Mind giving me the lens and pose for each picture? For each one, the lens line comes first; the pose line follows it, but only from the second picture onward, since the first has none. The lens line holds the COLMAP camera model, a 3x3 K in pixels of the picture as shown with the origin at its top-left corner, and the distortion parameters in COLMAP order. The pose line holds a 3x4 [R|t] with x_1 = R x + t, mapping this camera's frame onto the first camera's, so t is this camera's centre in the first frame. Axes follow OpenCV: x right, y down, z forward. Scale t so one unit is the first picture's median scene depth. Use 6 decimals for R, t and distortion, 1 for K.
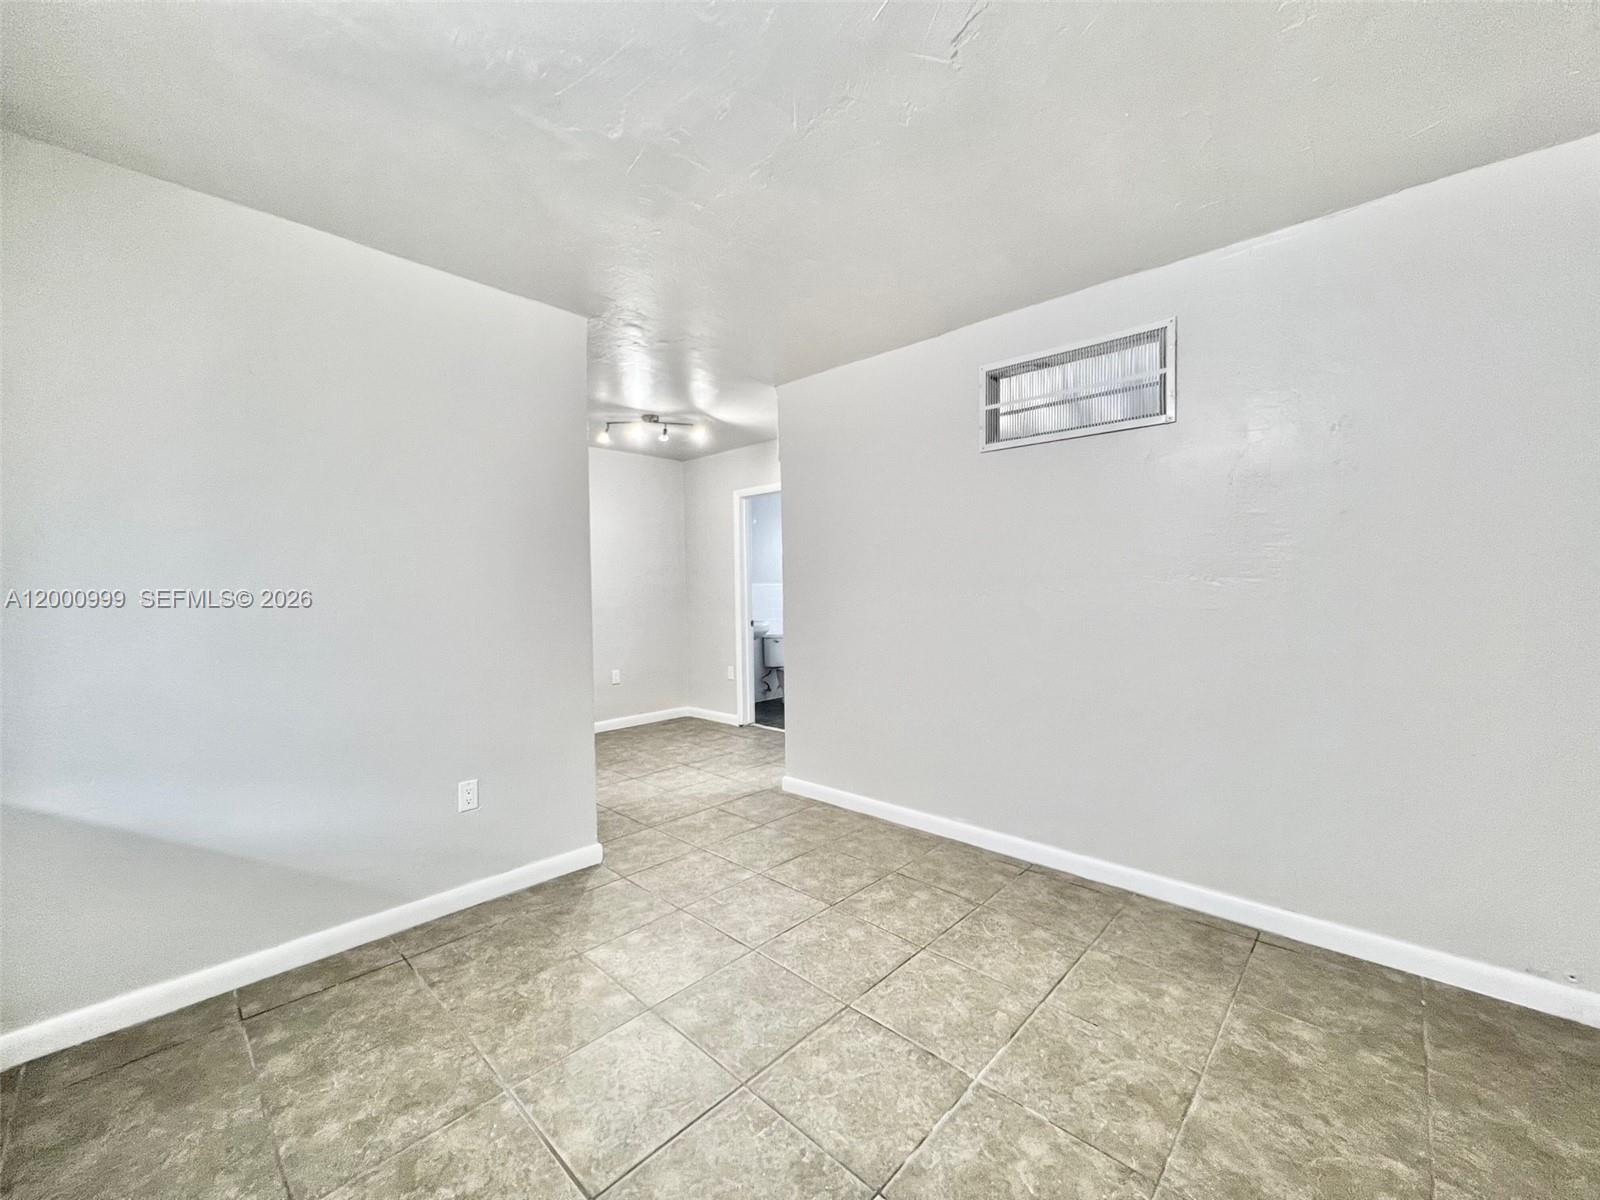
lens RADIAL K [[635.8, 0, 802.1], [0, 635.8, 607.2], [0, 0, 1]] dist [0.000706, 0.000331]
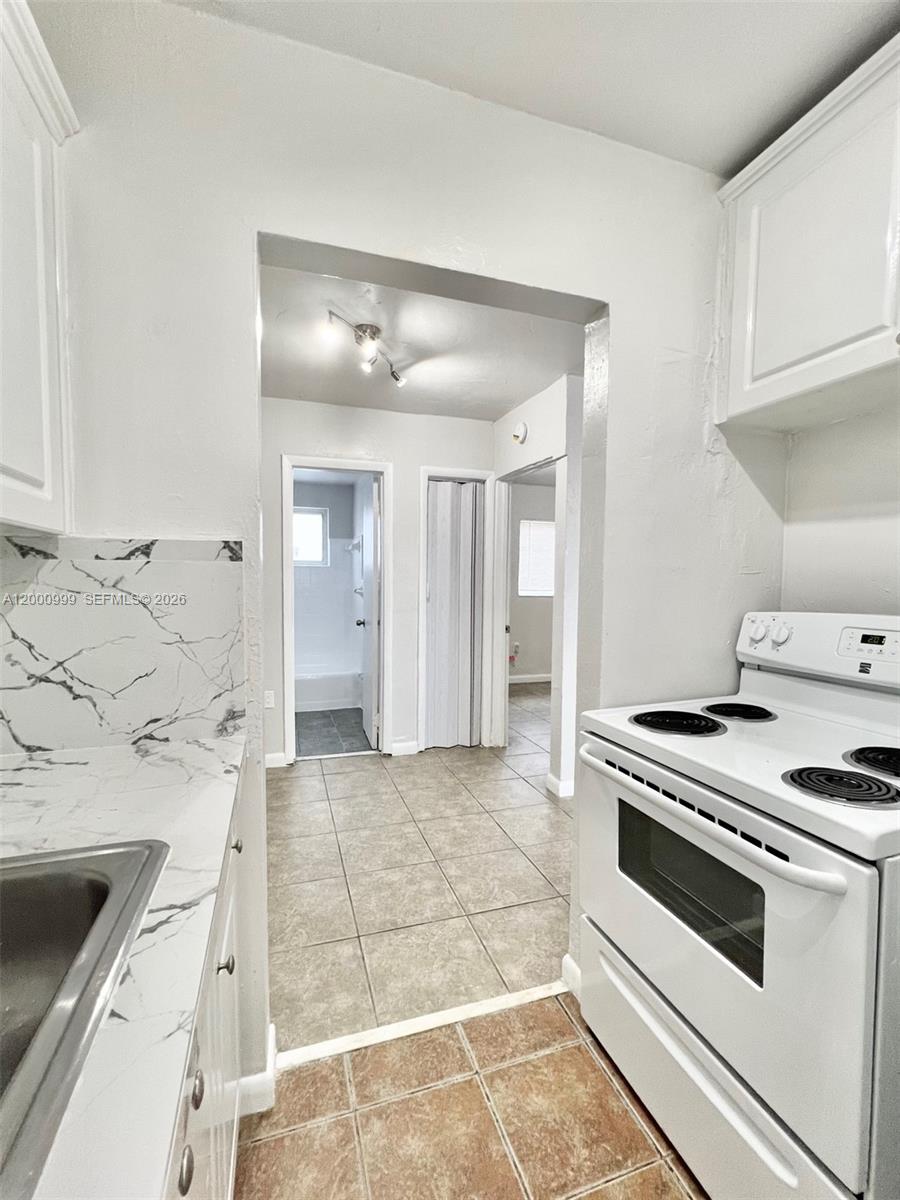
lens RADIAL K [[527.2, 0, 452.6], [0, 527.2, 604.3], [0, 0, 1]] dist [-0.004955, -0.000534]
pose [[0.481765, -0.026034, 0.875914, -1.323701], [0.016394, 0.999651, 0.020694, -0.041839], [-0.876147, 0.004390, 0.482024, 1.235835]]
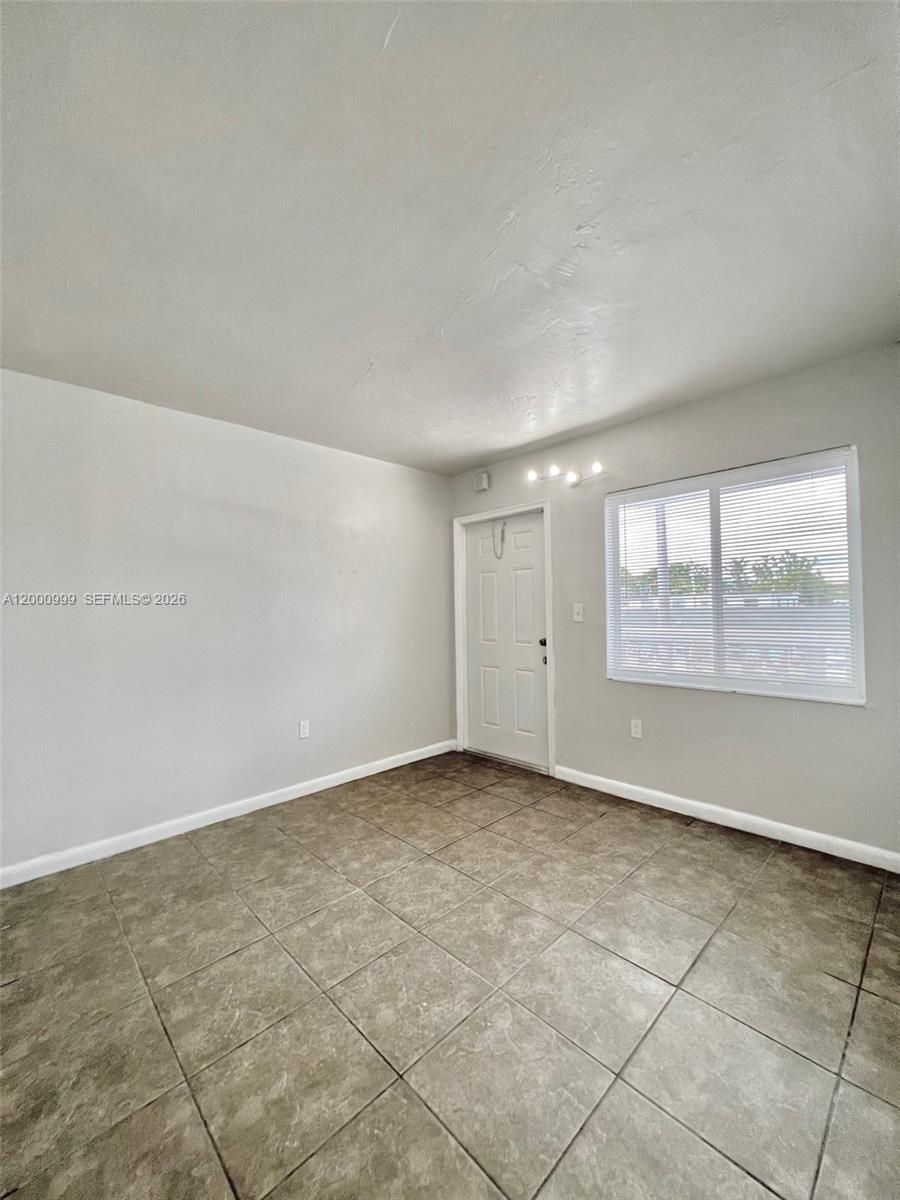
lens RADIAL K [[476.9, 0, 449.8], [0, 476.9, 602.1], [0, 0, 1]] dist [0.000706, 0.000331]
pose [[-0.998029, 0.030750, 0.054696, -0.053123], [0.031730, 0.999350, 0.017140, -0.058471], [-0.054133, 0.018841, -0.998356, 1.561860]]
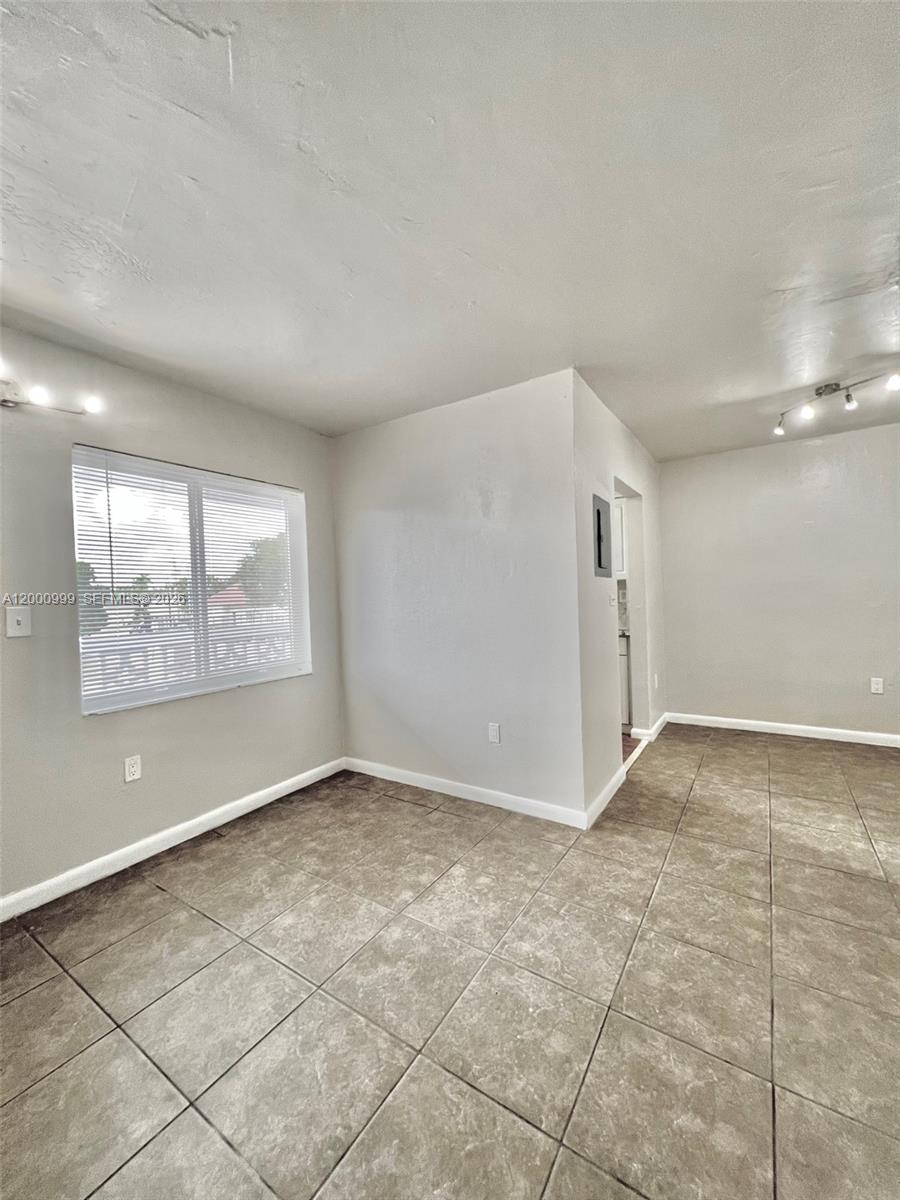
lens RADIAL K [[476.9, 0, 452.0], [0, 476.9, 605.1], [0, 0, 1]] dist [0.000706, 0.000331]
pose [[0.169317, 0.025818, -0.985223, 0.600743], [-0.001135, 0.999661, 0.026002, -0.042449], [0.985561, -0.003285, 0.169289, 0.736041]]
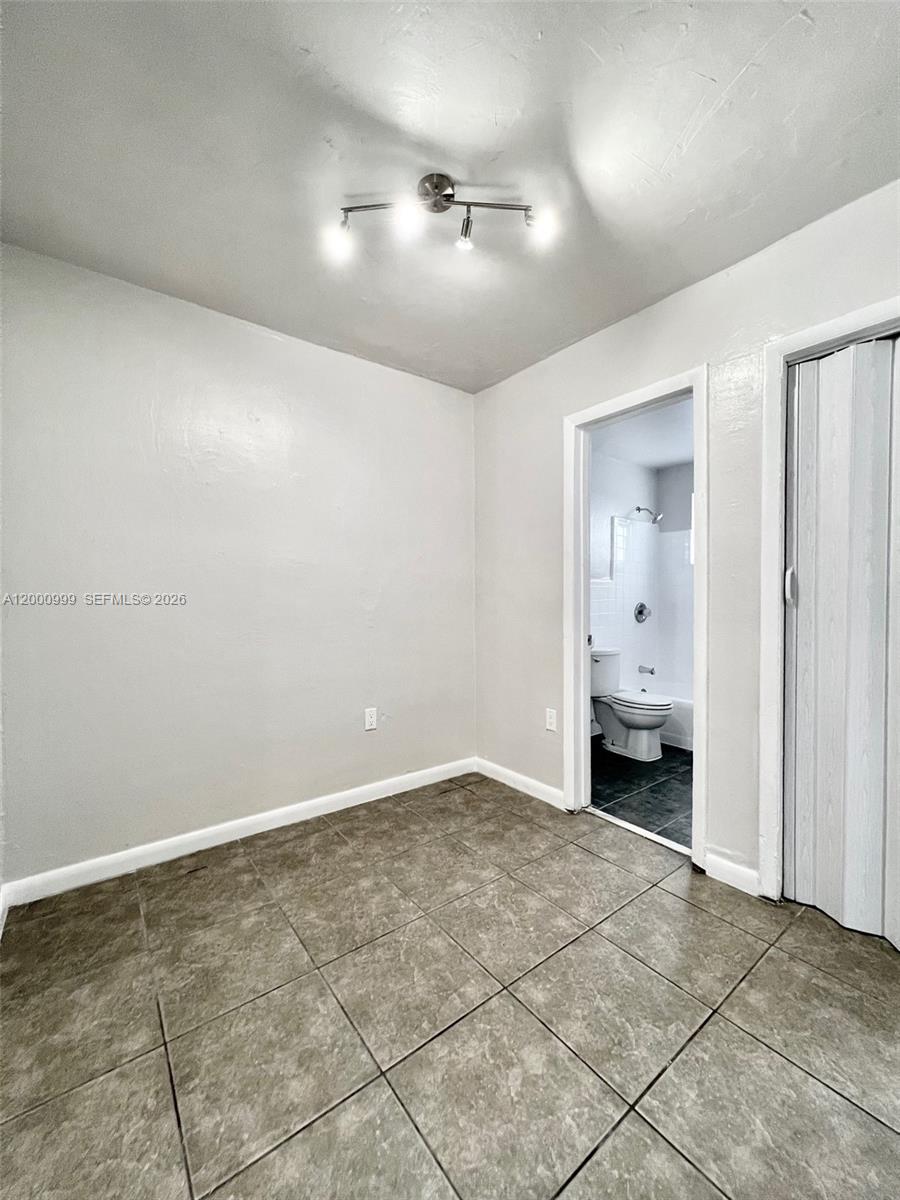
lens RADIAL K [[476.9, 0, 451.2], [0, 476.9, 599.4], [0, 0, 1]] dist [0.000706, 0.000331]
pose [[0.986092, 0.009057, -0.165956, -0.319177], [-0.012751, 0.999694, -0.021203, -0.003795], [0.165713, 0.023024, 0.985905, 1.272507]]
